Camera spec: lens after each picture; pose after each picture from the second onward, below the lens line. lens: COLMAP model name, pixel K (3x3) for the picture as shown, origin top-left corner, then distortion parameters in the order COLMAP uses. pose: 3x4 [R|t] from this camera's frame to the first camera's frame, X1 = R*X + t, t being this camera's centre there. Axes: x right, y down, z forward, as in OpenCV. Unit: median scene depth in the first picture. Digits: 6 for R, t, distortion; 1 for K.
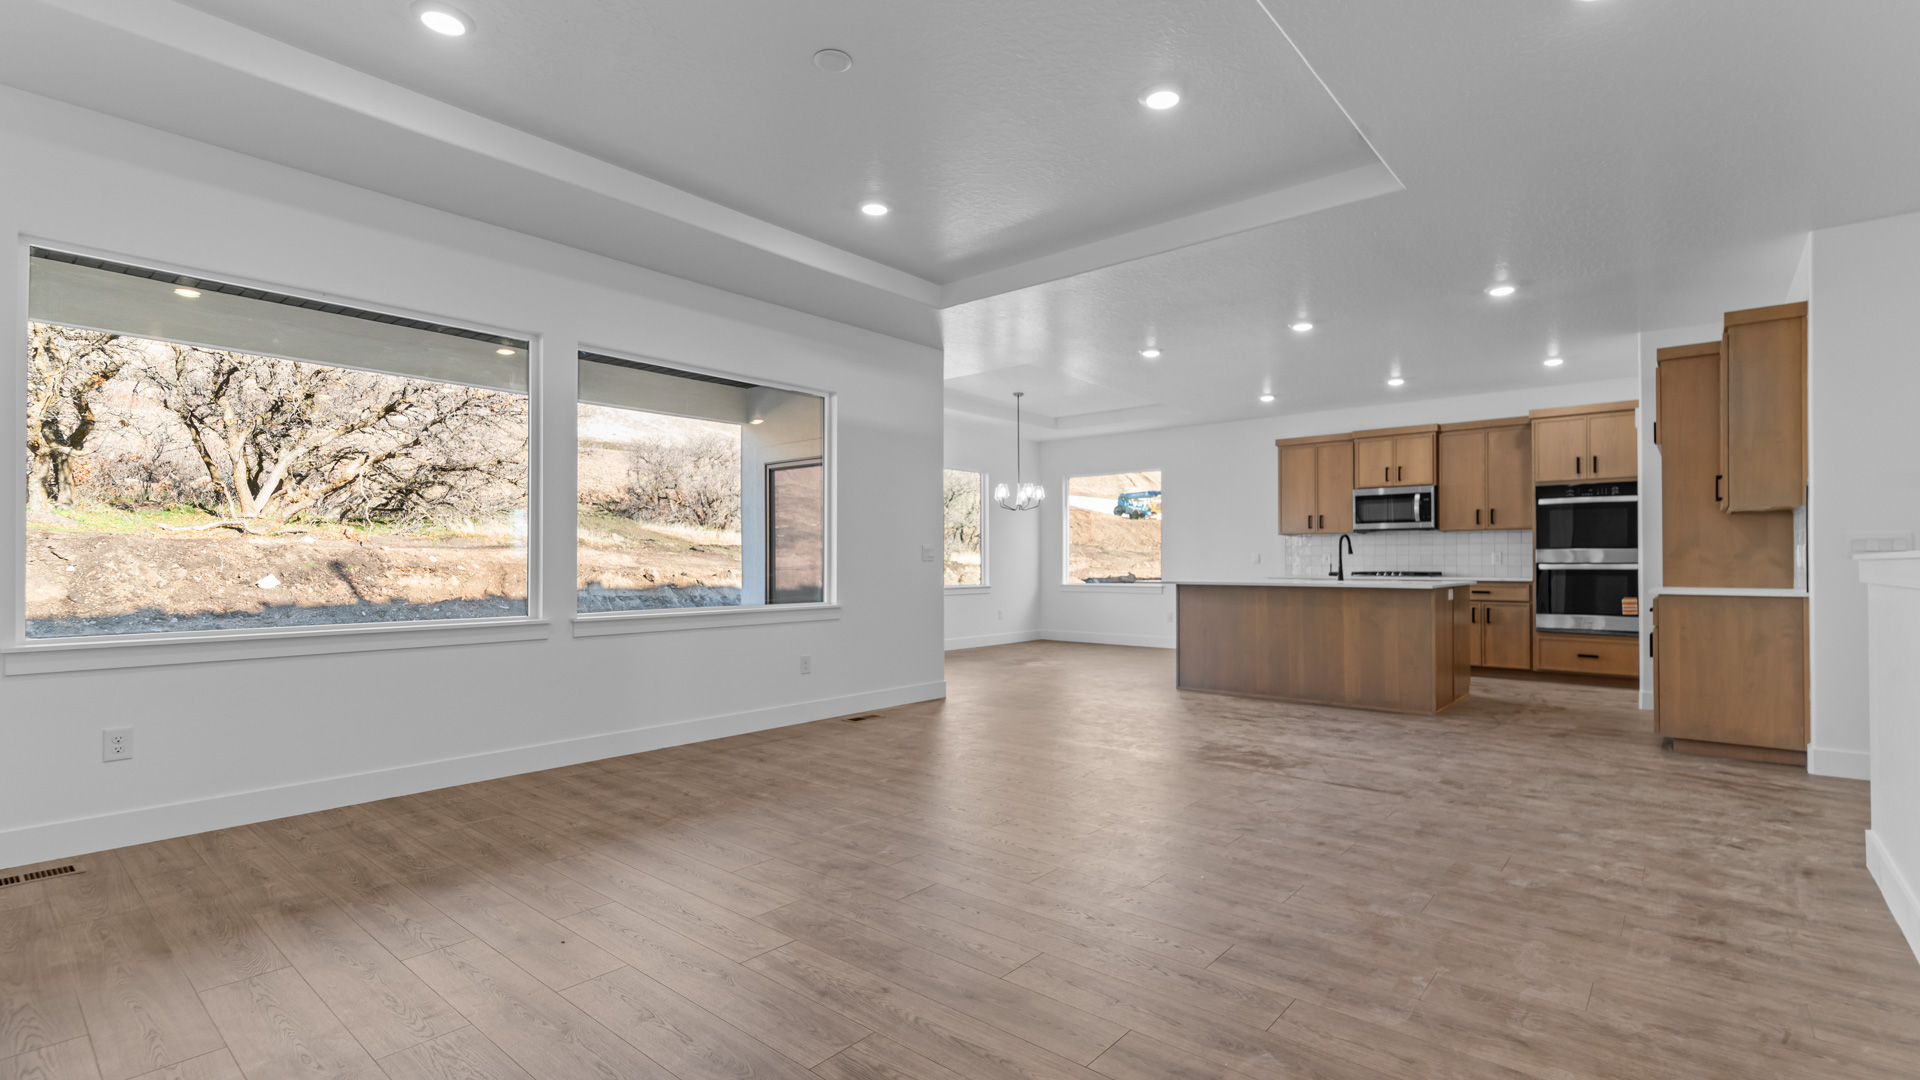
lens RADIAL K [[898.0, 0, 970.8], [0, 898.0, 549.9], [0, 0, 1]] dist [0.002389, 0.000138]
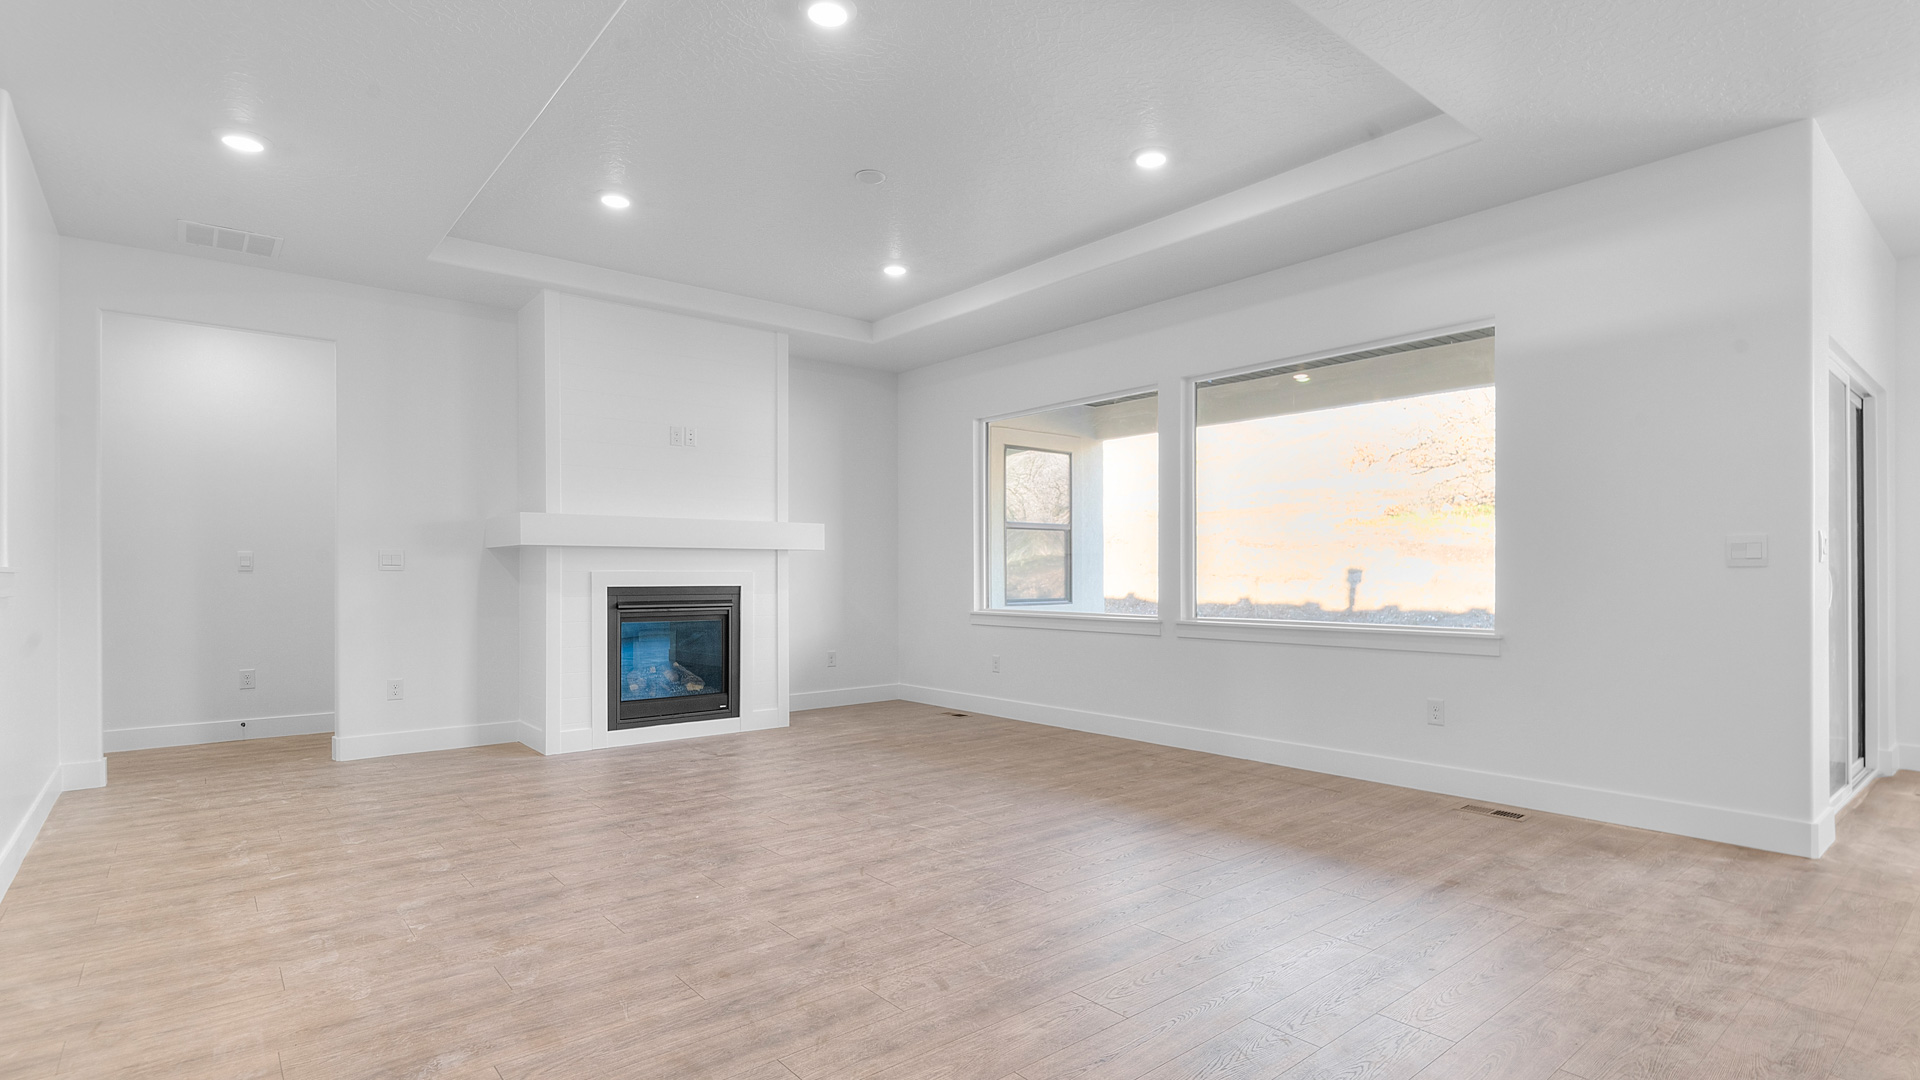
lens RADIAL K [[919.1, 0, 964.2], [0, 919.1, 556.1], [0, 0, 1]] dist [-0.004396, -0.000342]
pose [[-0.188985, -0.016610, -0.981839, 1.294883], [0.017689, 0.999637, -0.020316, 0.022261], [0.981821, -0.021207, -0.188623, 1.615231]]
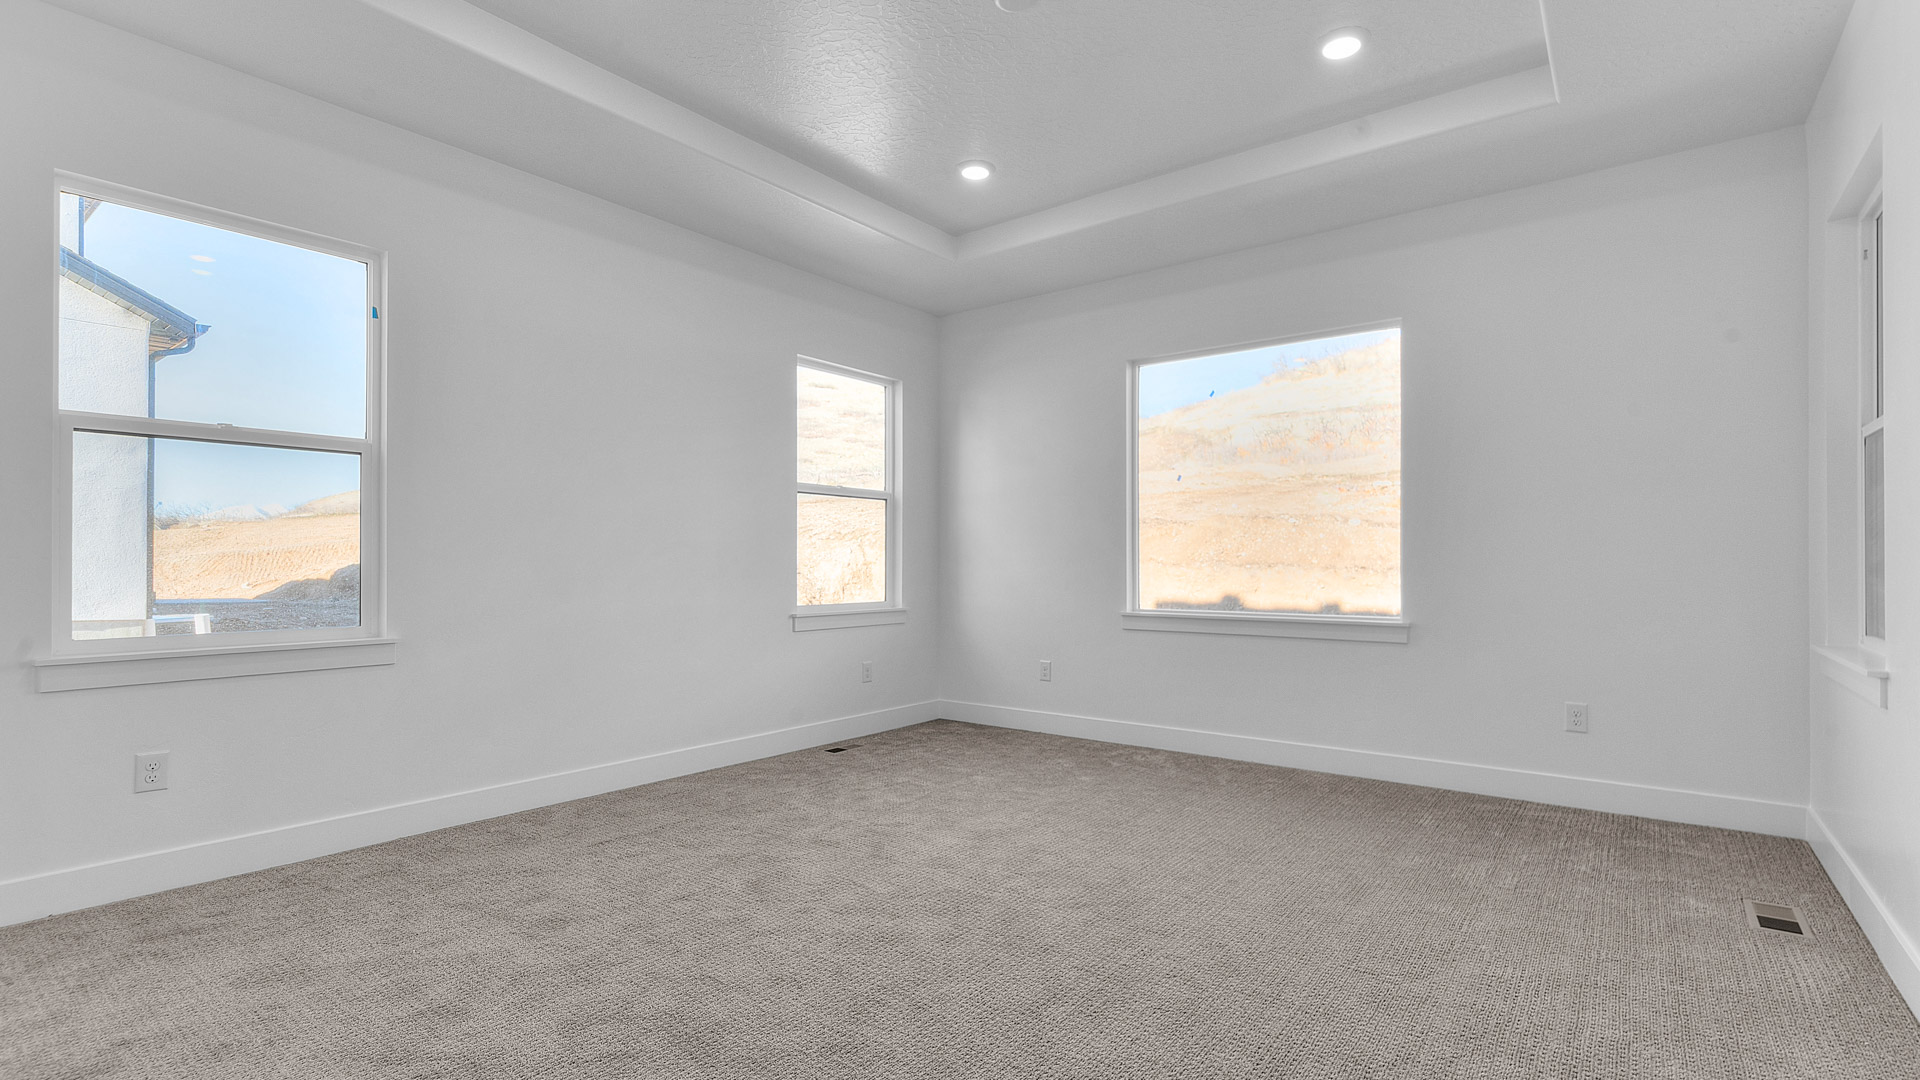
lens RADIAL K [[865.9, 0, 963.3], [0, 865.9, 551.1], [0, 0, 1]] dist [-0.001761, -0.000090]
pose [[0.021710, -0.012321, -0.999688, 0.951437], [0.014963, 0.999816, -0.011998, 0.016624], [0.999652, -0.014697, 0.021890, 1.194914]]
